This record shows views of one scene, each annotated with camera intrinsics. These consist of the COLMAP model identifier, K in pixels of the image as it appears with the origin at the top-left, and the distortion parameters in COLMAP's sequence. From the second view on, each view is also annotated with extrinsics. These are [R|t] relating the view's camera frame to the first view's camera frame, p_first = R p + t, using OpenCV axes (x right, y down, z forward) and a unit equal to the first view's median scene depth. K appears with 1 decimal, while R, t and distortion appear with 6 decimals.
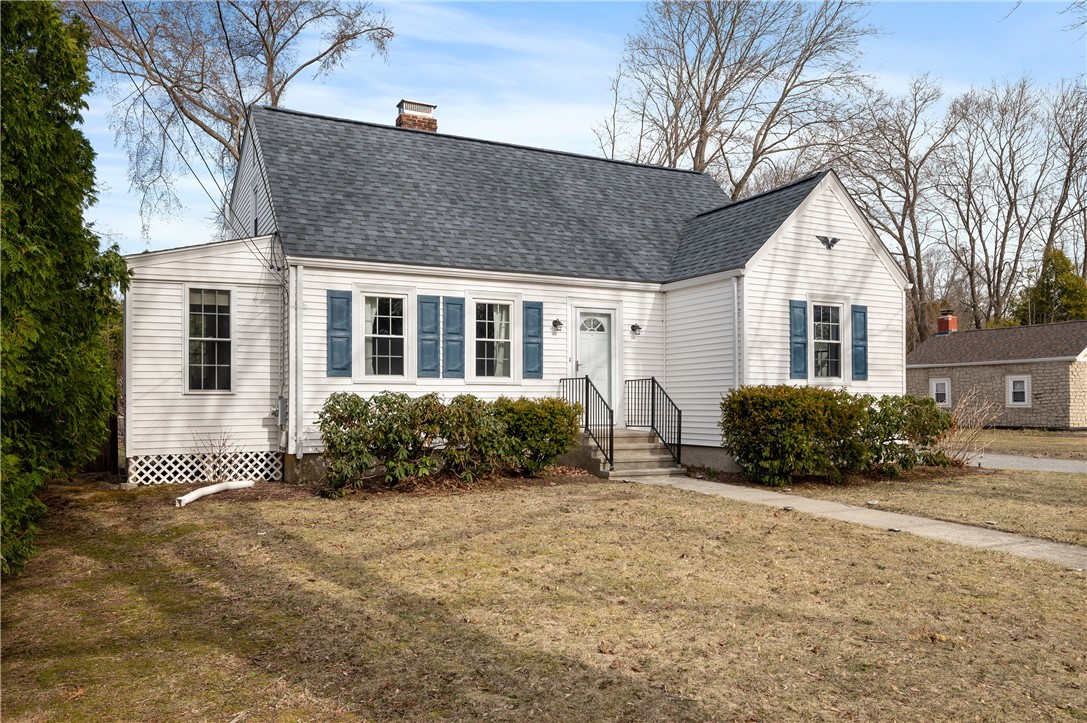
lens RADIAL K [[779.0, 0, 509.5], [0, 779.0, 396.5], [0, 0, 1]] dist [-0.002194, -0.001644]
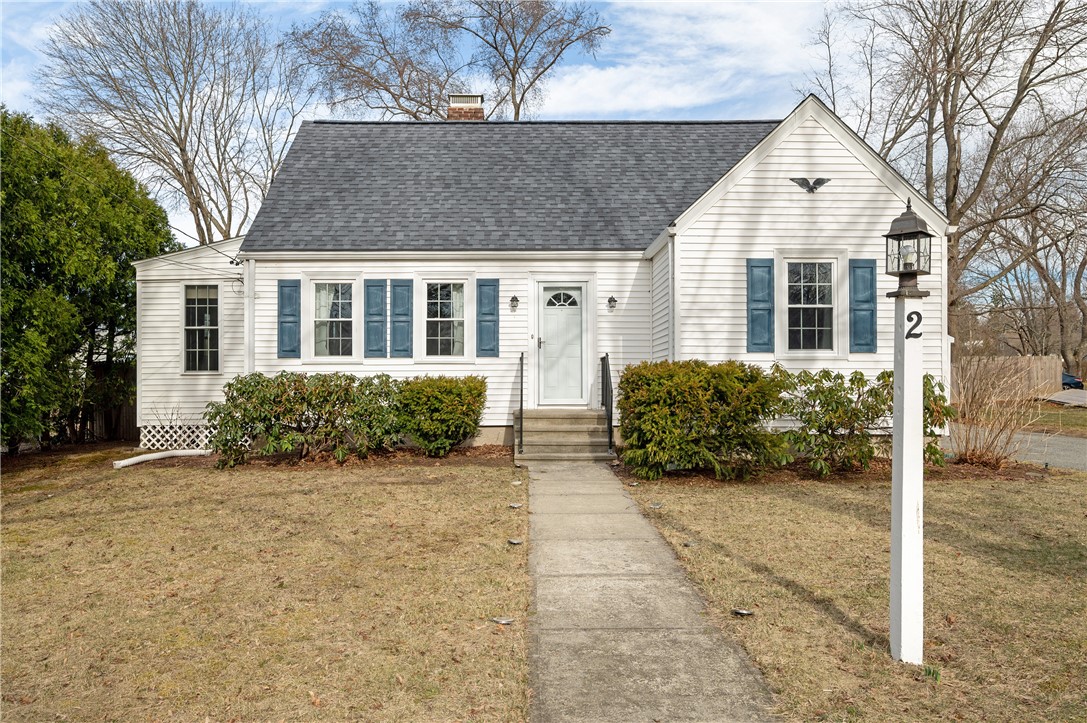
lens RADIAL K [[724.0, 0, 541.4], [0, 724.0, 378.9], [0, 0, 1]] dist [-0.002901, -0.000243]
pose [[0.910244, -0.002552, -0.414064, 0.482693], [0.004359, 0.999985, 0.003419, 0.002035], [0.414049, -0.004917, 0.910241, 0.199455]]
